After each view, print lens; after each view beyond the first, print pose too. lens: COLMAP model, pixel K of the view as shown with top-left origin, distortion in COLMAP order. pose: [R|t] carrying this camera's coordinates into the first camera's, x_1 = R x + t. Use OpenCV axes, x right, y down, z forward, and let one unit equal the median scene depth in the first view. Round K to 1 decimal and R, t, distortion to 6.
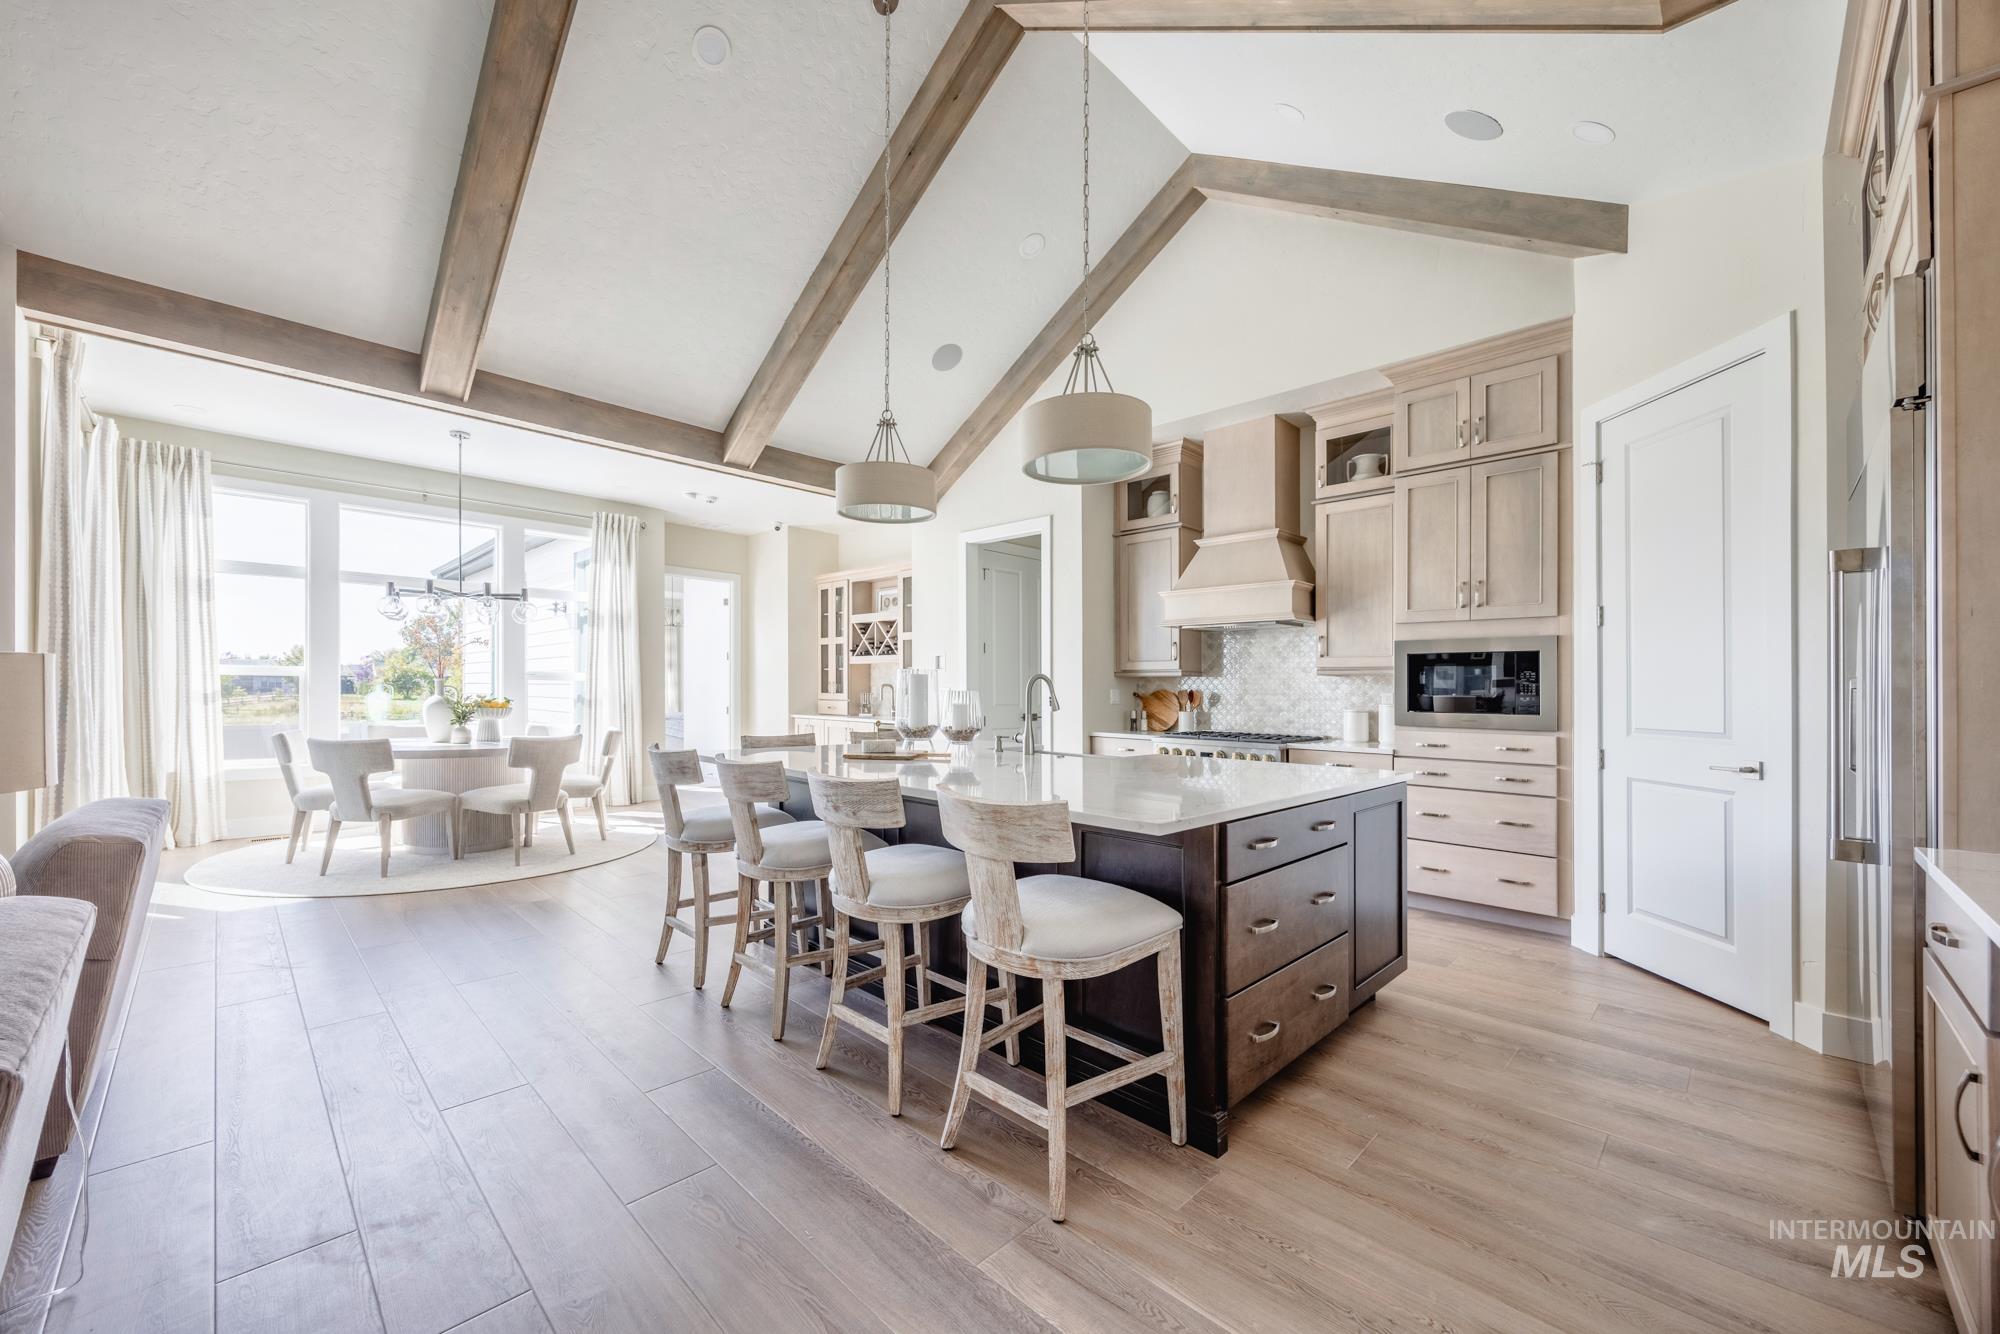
lens RADIAL K [[764.9, 0, 1001.5], [0, 764.9, 692.3], [0, 0, 1]] dist [-0.001108, -0.000054]
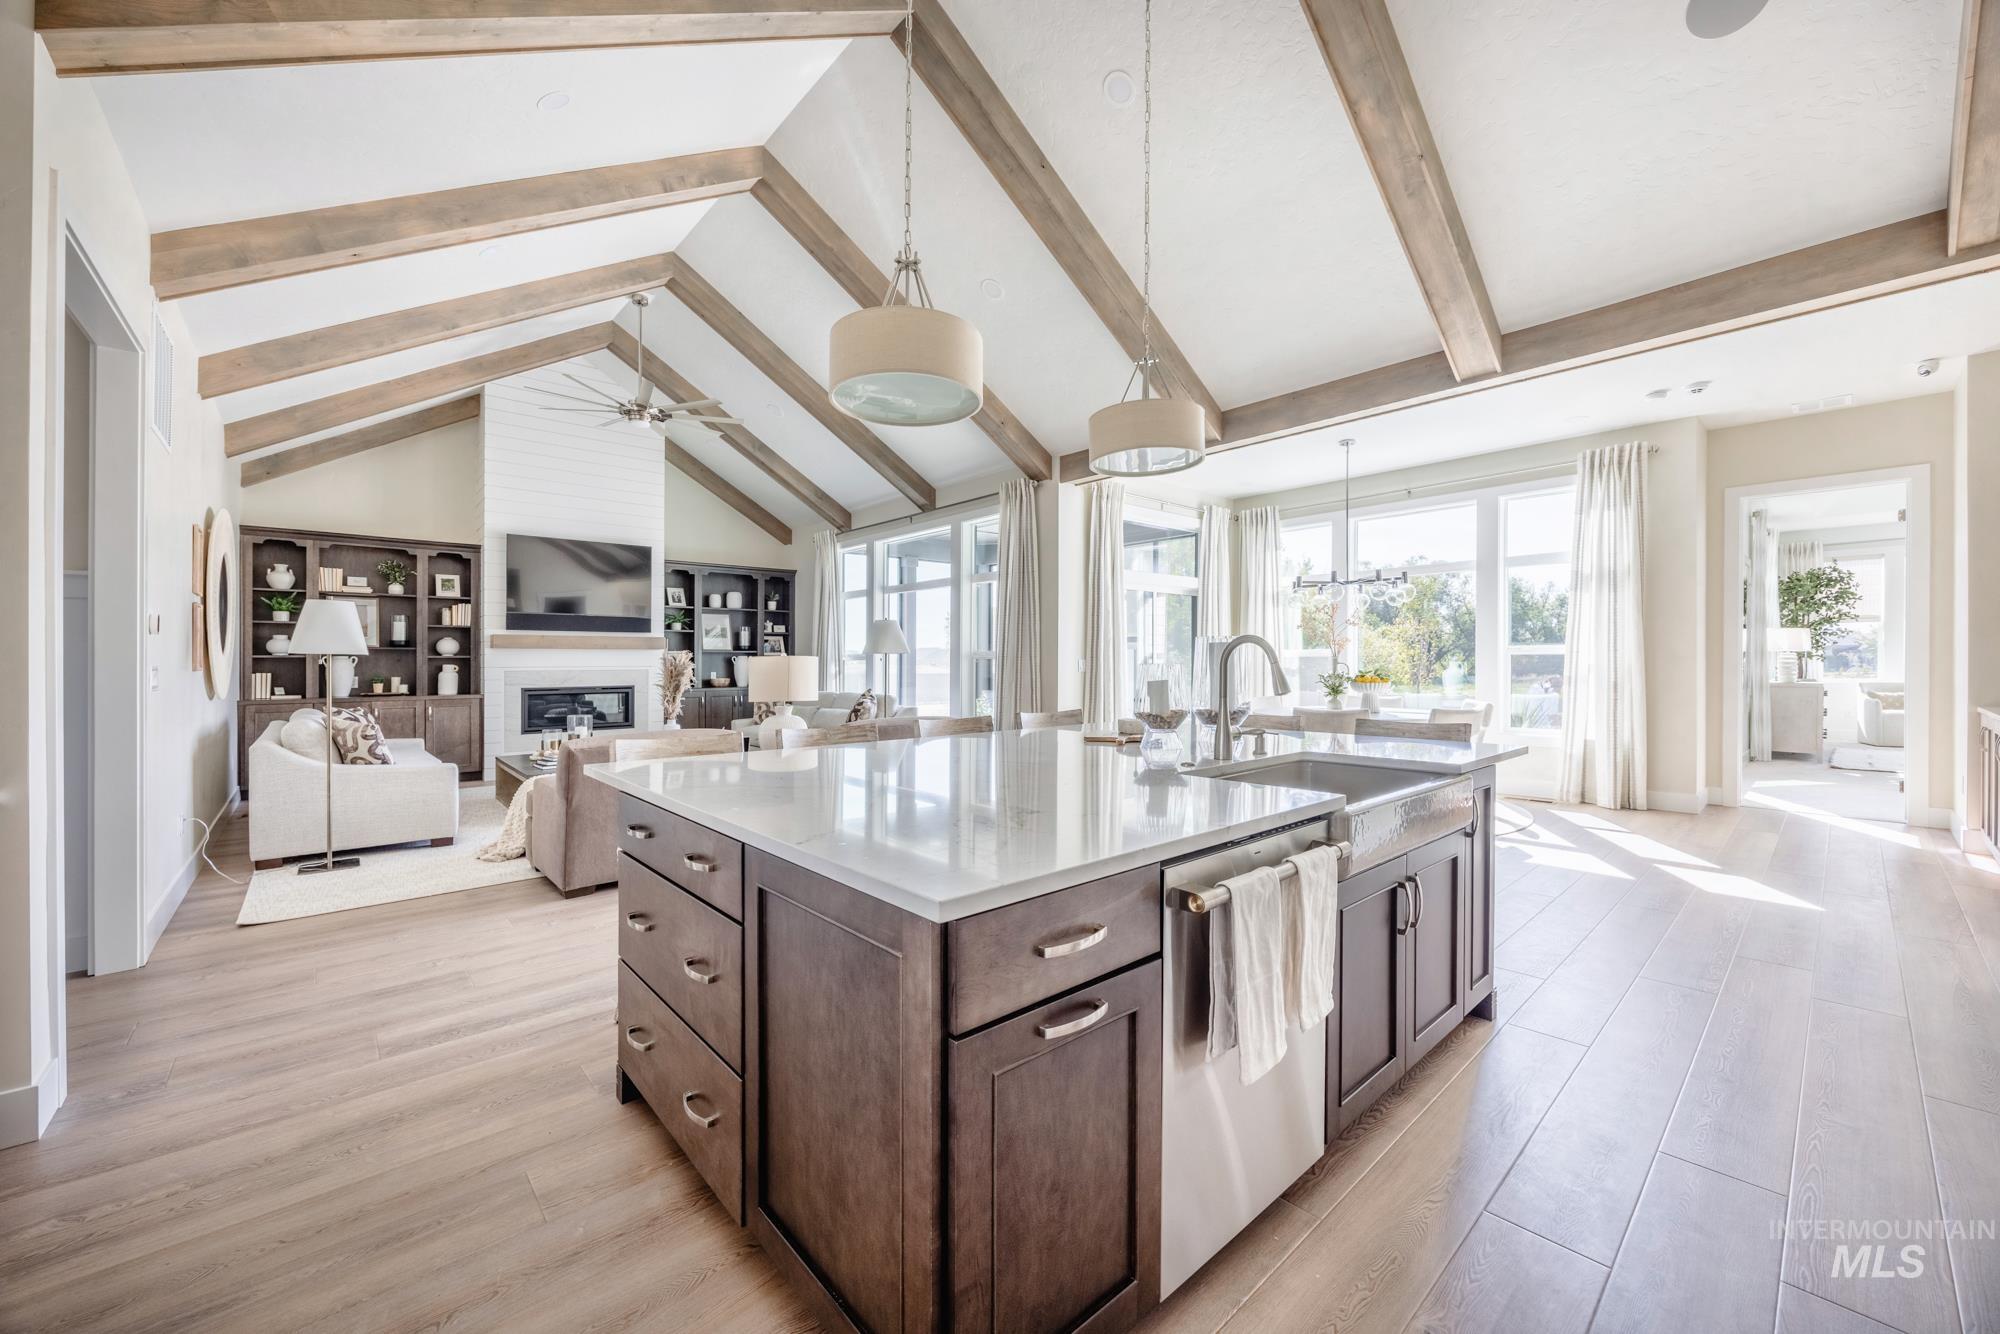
lens RADIAL K [[779.9, 0, 994.5], [0, 779.9, 649.0], [0, 0, 1]] dist [0.015533, 0.000004]
pose [[-0.076751, -0.026441, -0.996700, 0.506594], [-0.001405, 0.999650, -0.026411, 0.000953], [0.997049, -0.000626, -0.076762, 0.596856]]
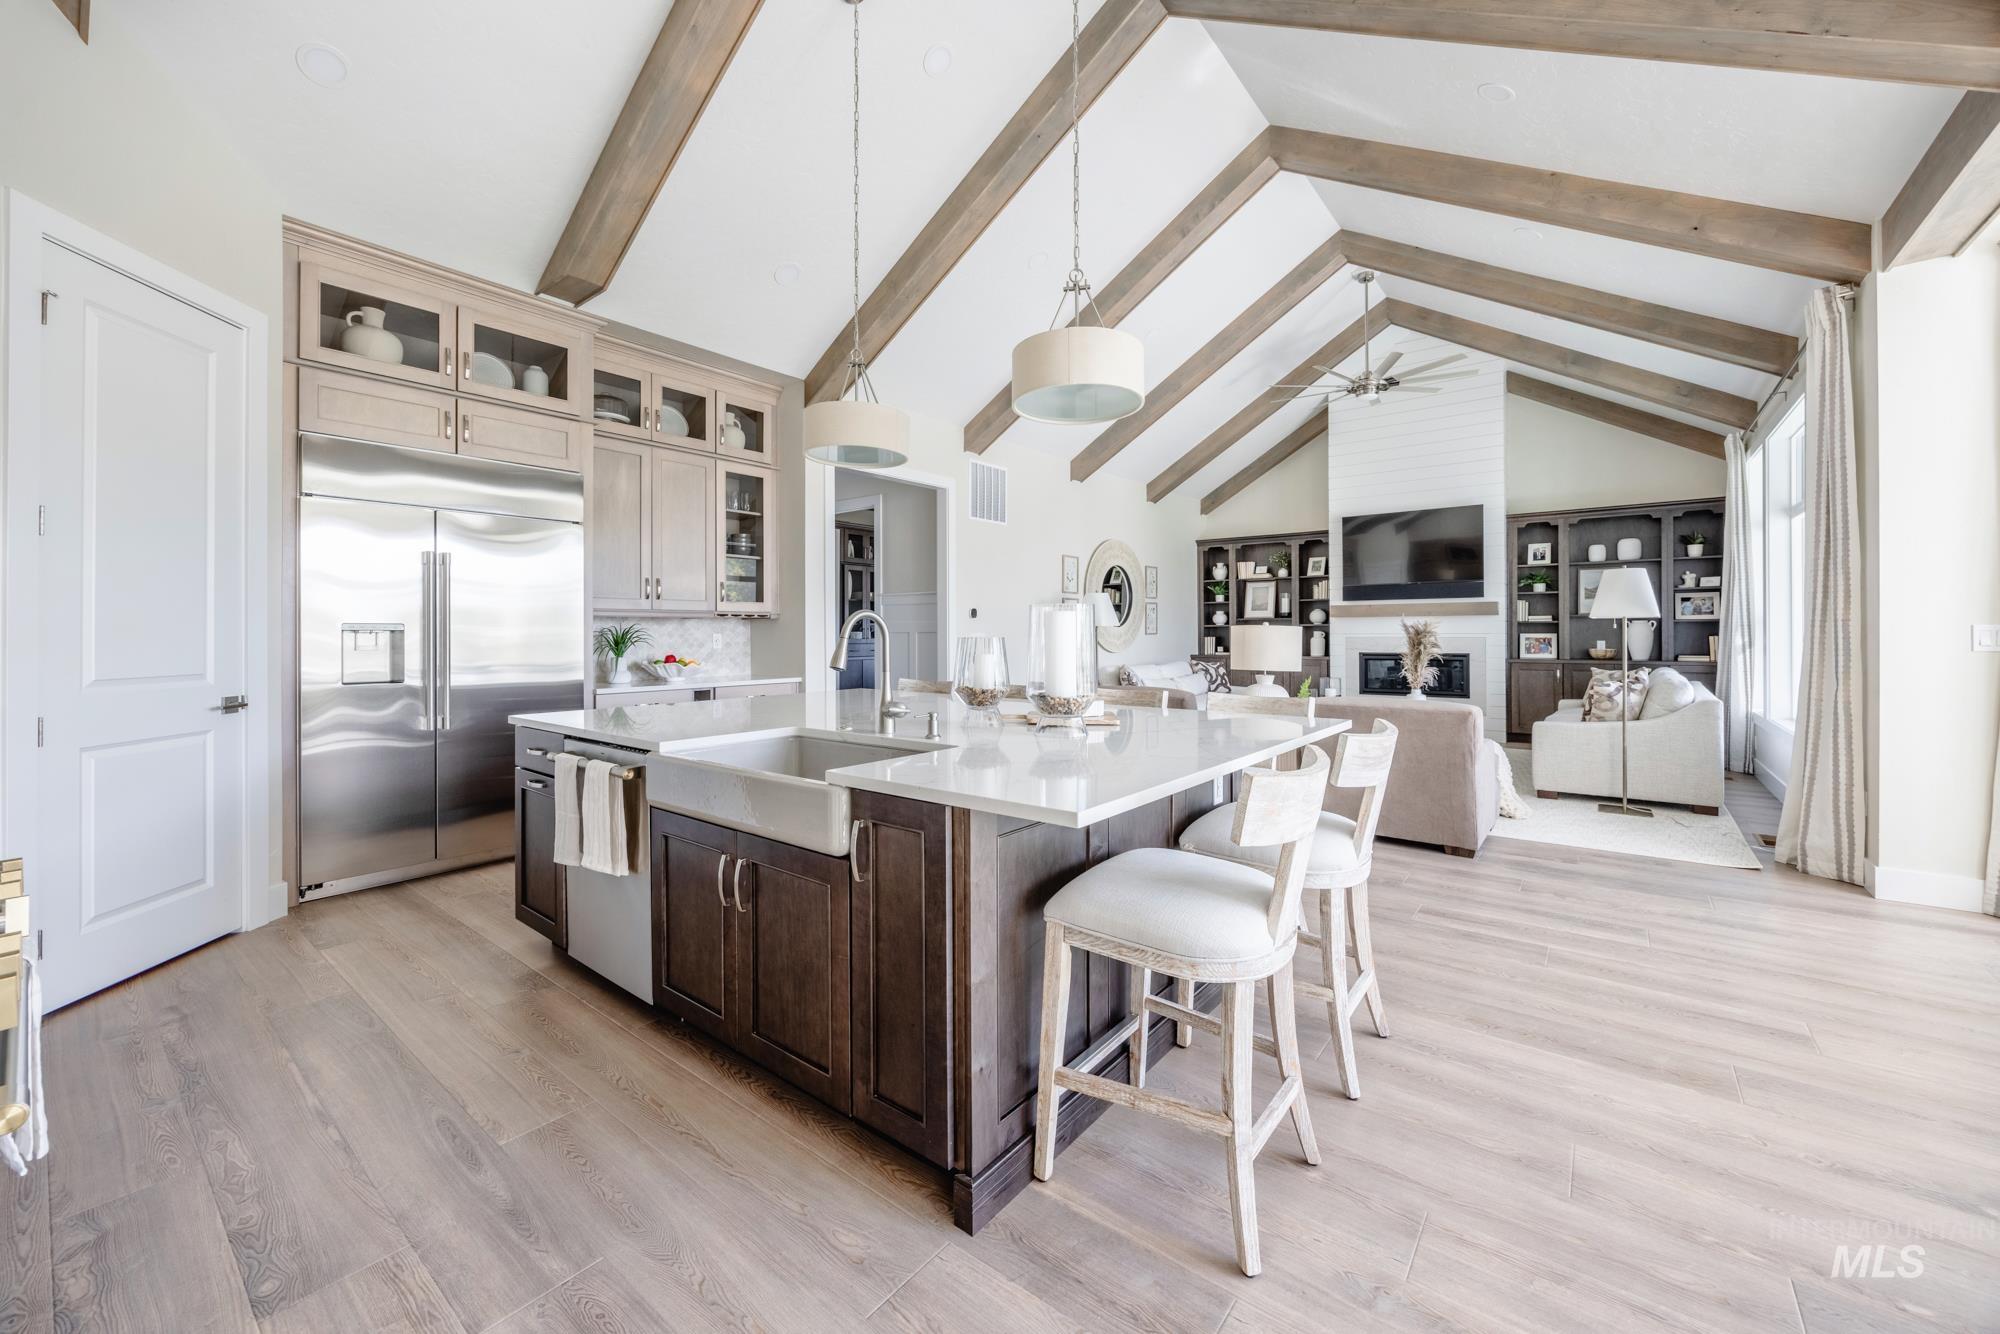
lens RADIAL K [[770.7, 0, 995.7], [0, 770.7, 631.8], [0, 0, 1]] dist [-0.002024, -0.000290]
pose [[-0.994686, -0.006902, -0.102726, 0.010070], [-0.007085, 0.999974, 0.001415, -0.003955], [0.102713, 0.002136, -0.994709, 1.145804]]
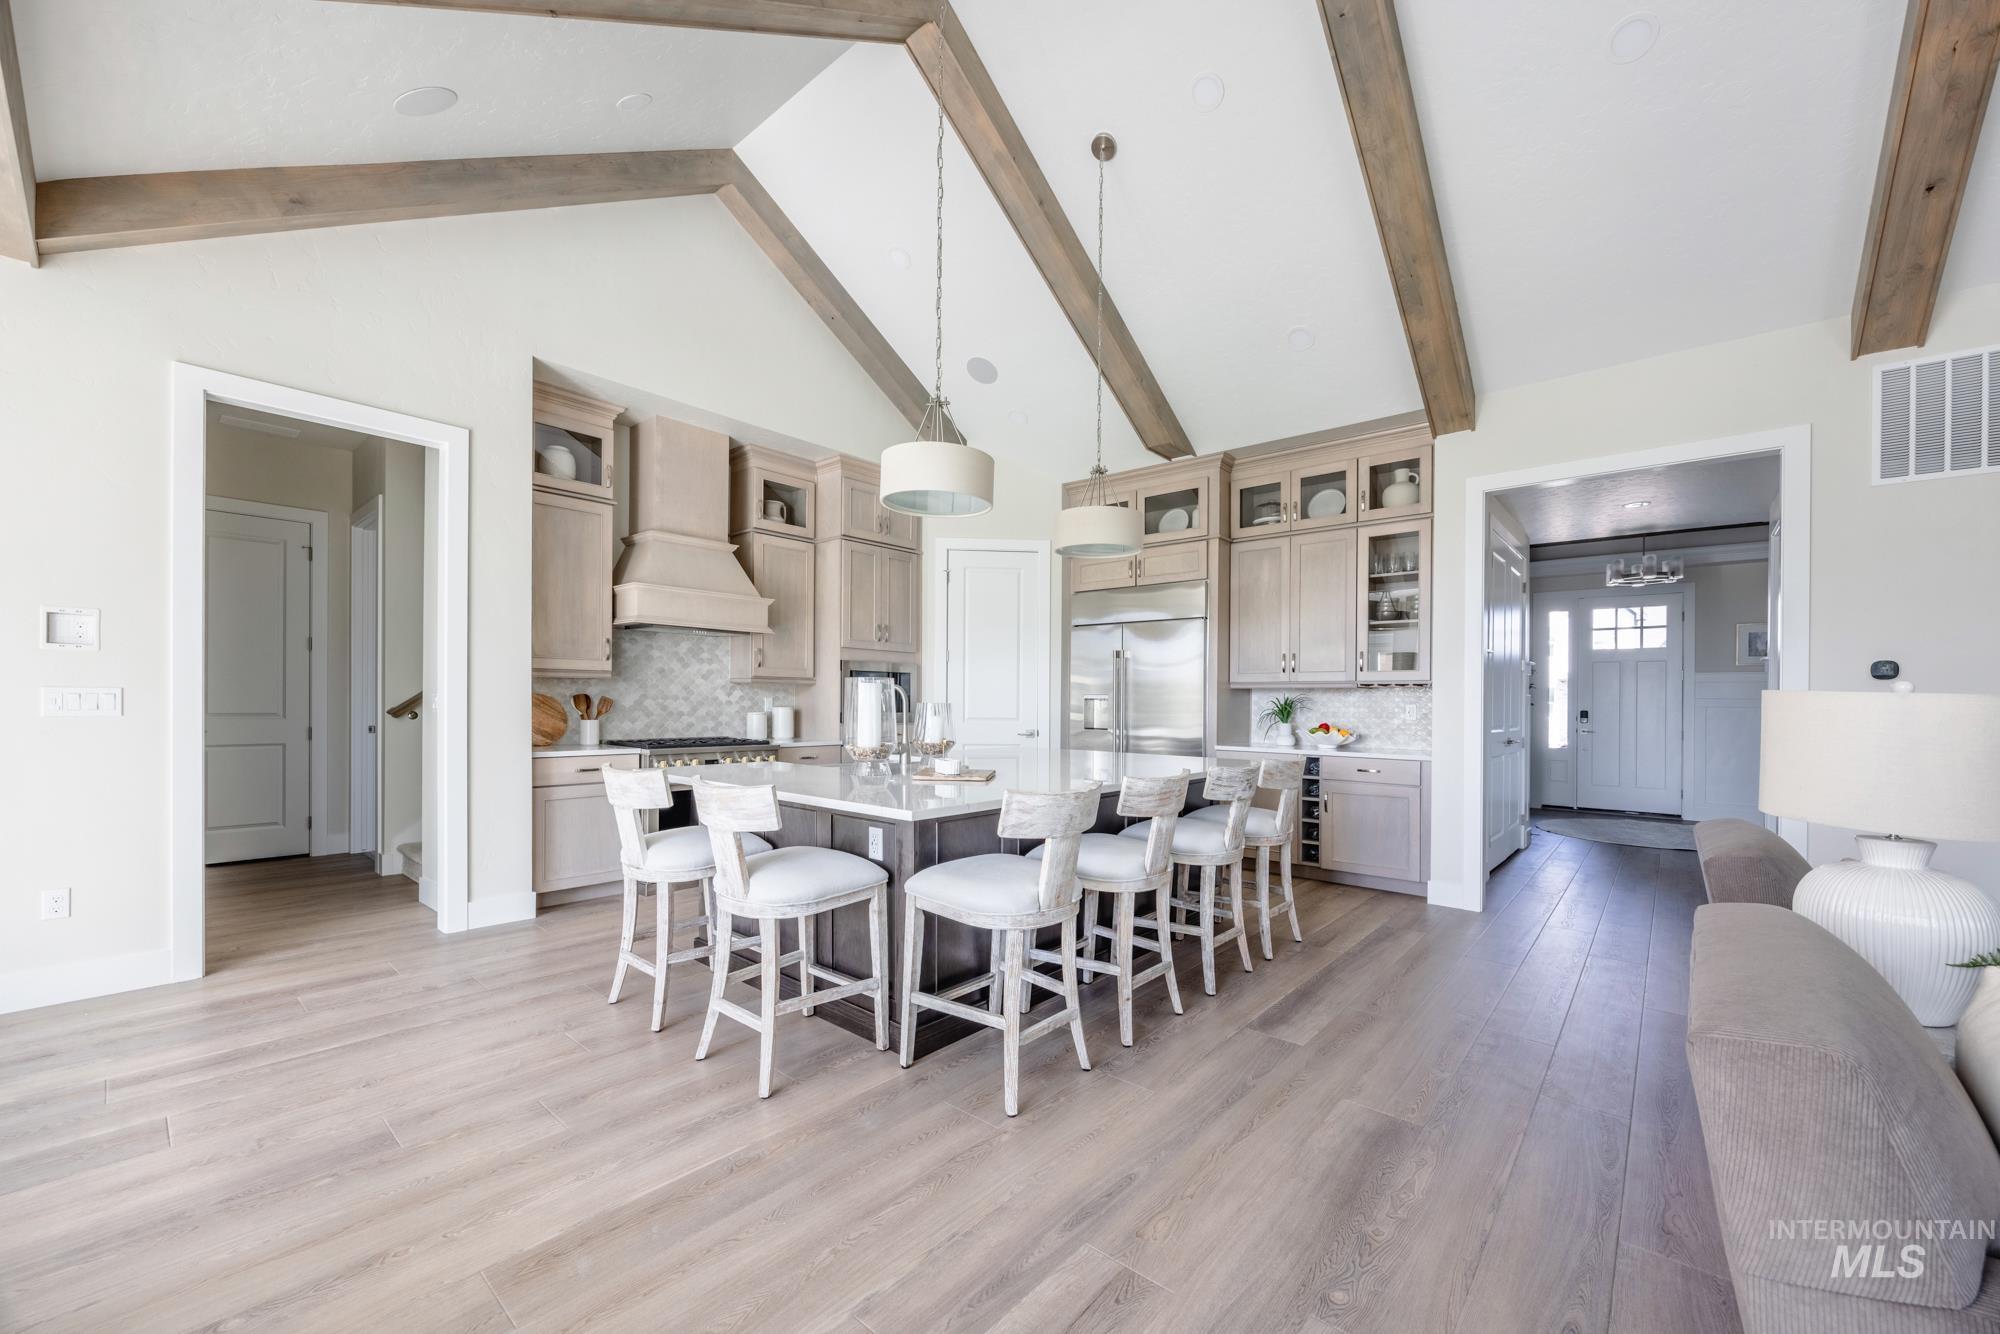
lens RADIAL K [[770.0, 0, 999.9], [0, 770.0, 709.6], [0, 0, 1]] dist [-0.001077, -0.000246]
pose [[-0.059754, -0.022146, 0.997967, -0.686840], [-0.006547, 0.999741, 0.021793, -0.008749], [-0.998192, -0.005231, -0.059884, 0.637199]]
